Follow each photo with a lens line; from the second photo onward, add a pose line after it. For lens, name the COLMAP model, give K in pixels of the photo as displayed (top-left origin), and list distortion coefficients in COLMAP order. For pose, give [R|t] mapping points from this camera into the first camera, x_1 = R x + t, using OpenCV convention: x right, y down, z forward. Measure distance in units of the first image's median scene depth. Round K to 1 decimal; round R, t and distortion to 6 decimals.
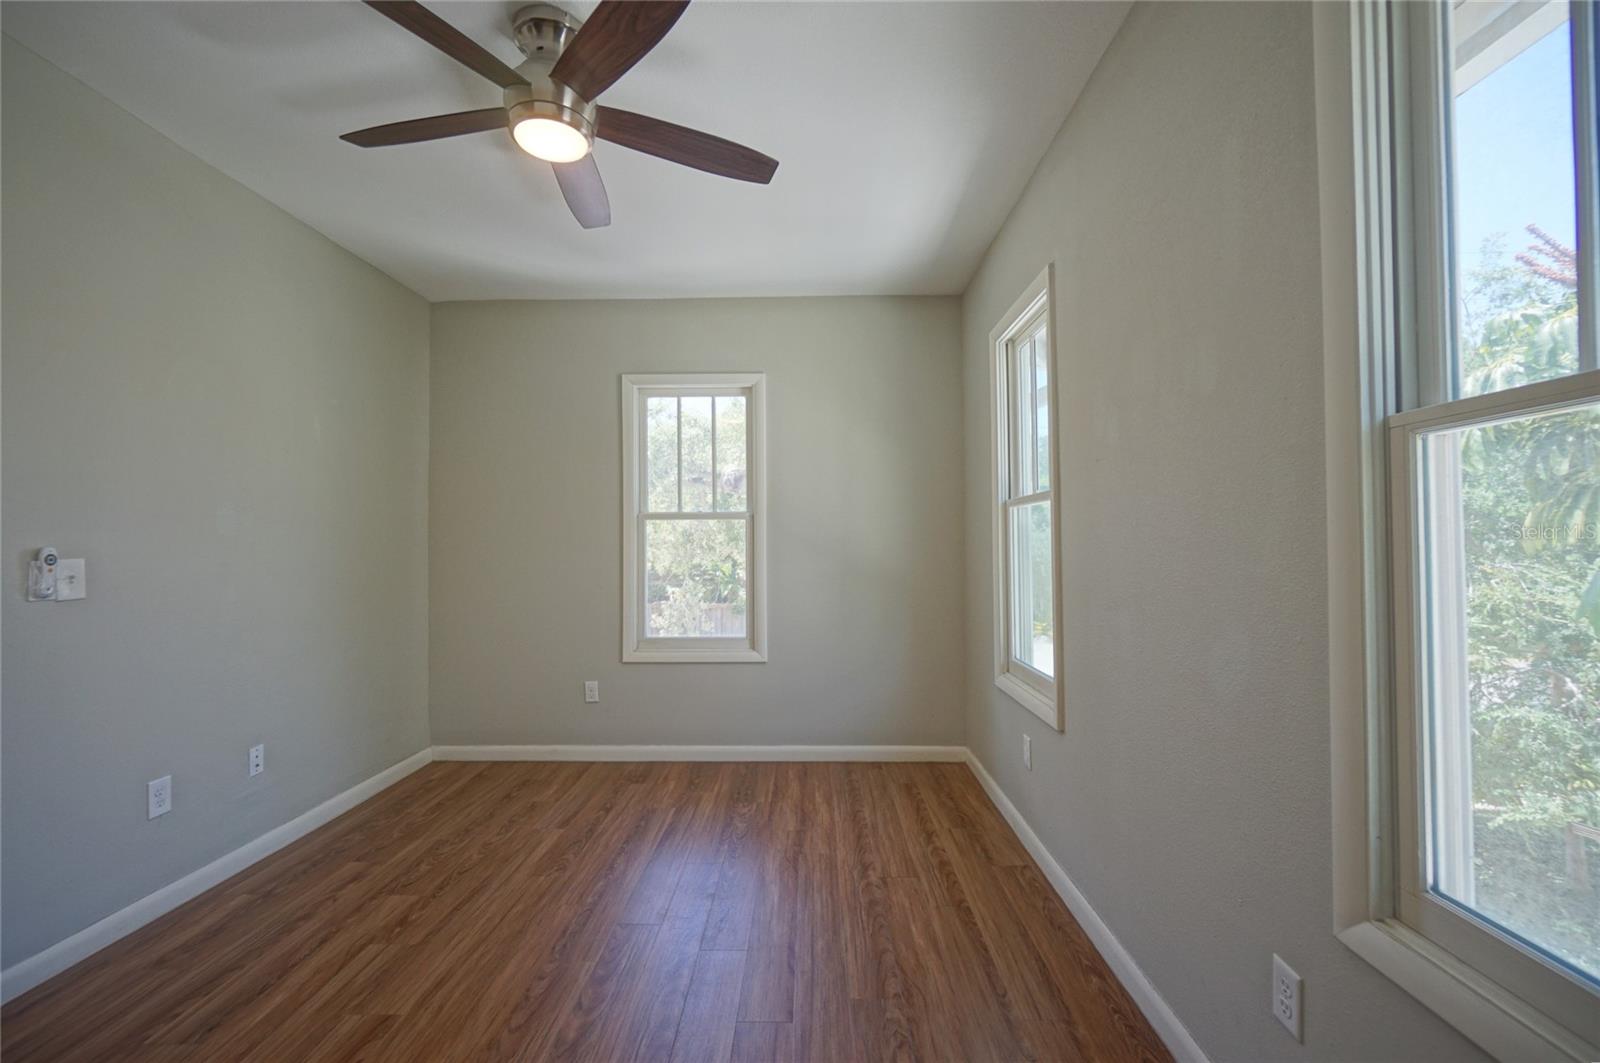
lens RADIAL K [[690.7, 0, 800.2], [0, 690.7, 537.5], [0, 0, 1]] dist [-0.002452, -0.000193]
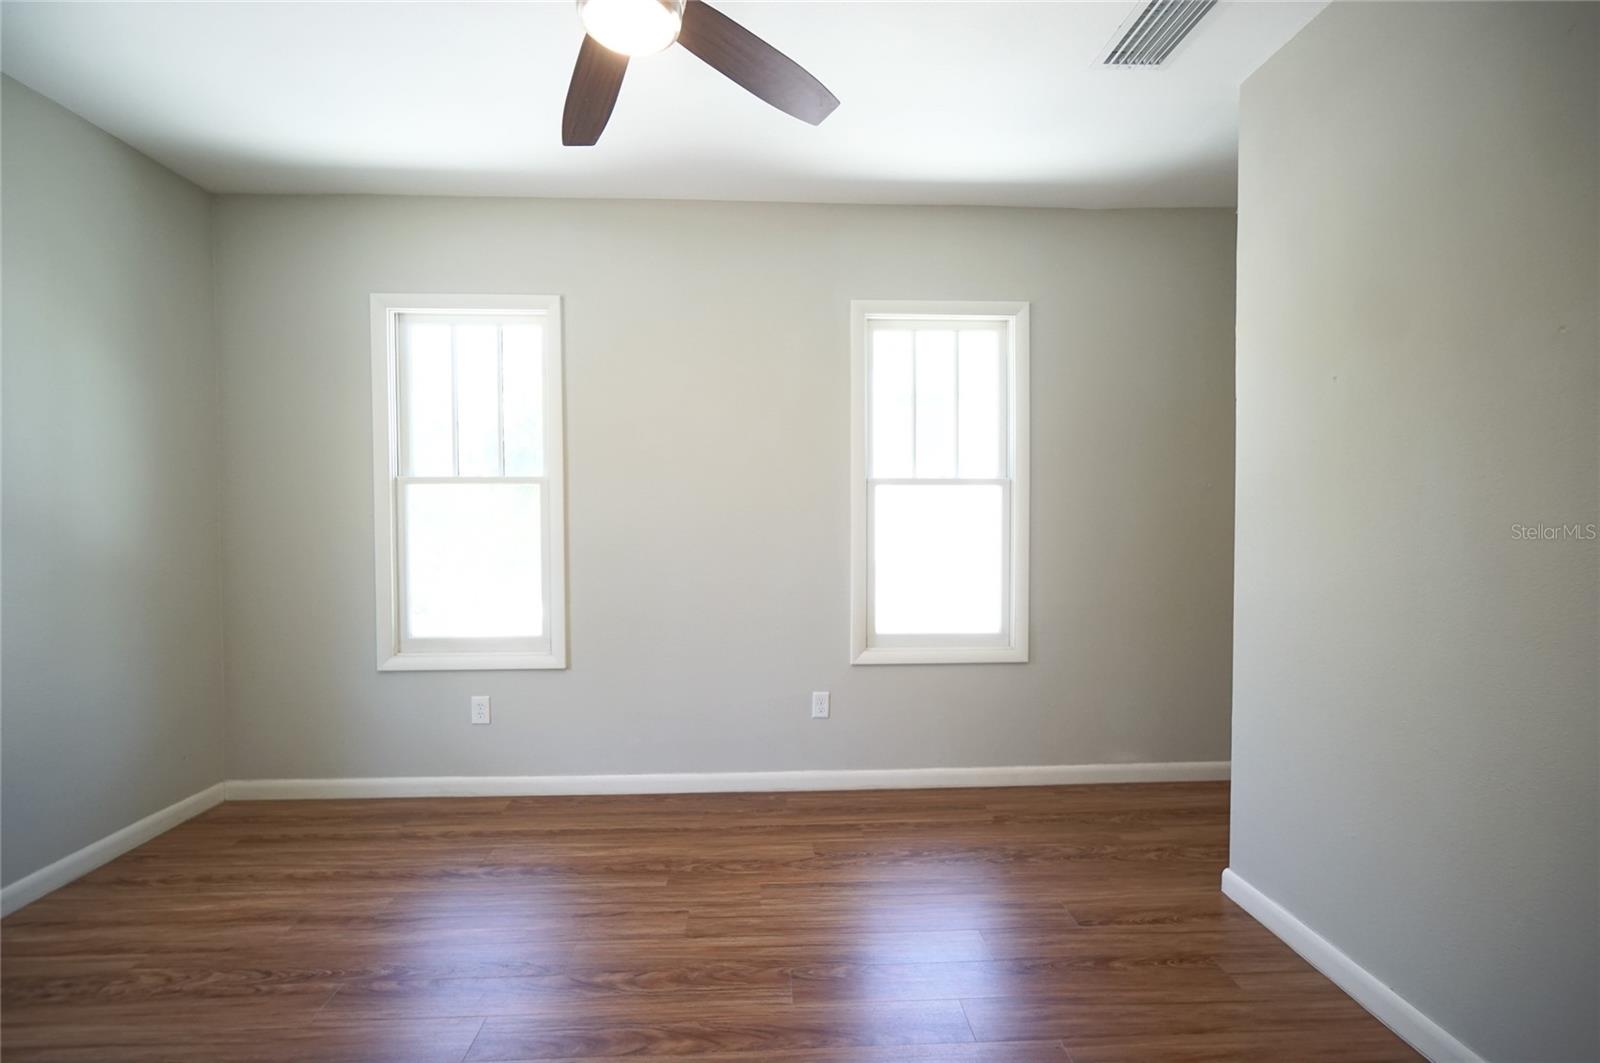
lens RADIAL K [[690.7, 0, 794.4], [0, 690.7, 524.1], [0, 0, 1]] dist [-0.002452, -0.000193]
pose [[-0.070760, -0.006869, 0.997470, -0.815605], [-0.013074, 0.999897, 0.005958, 0.001408], [-0.997408, -0.012619, -0.070843, 0.592916]]
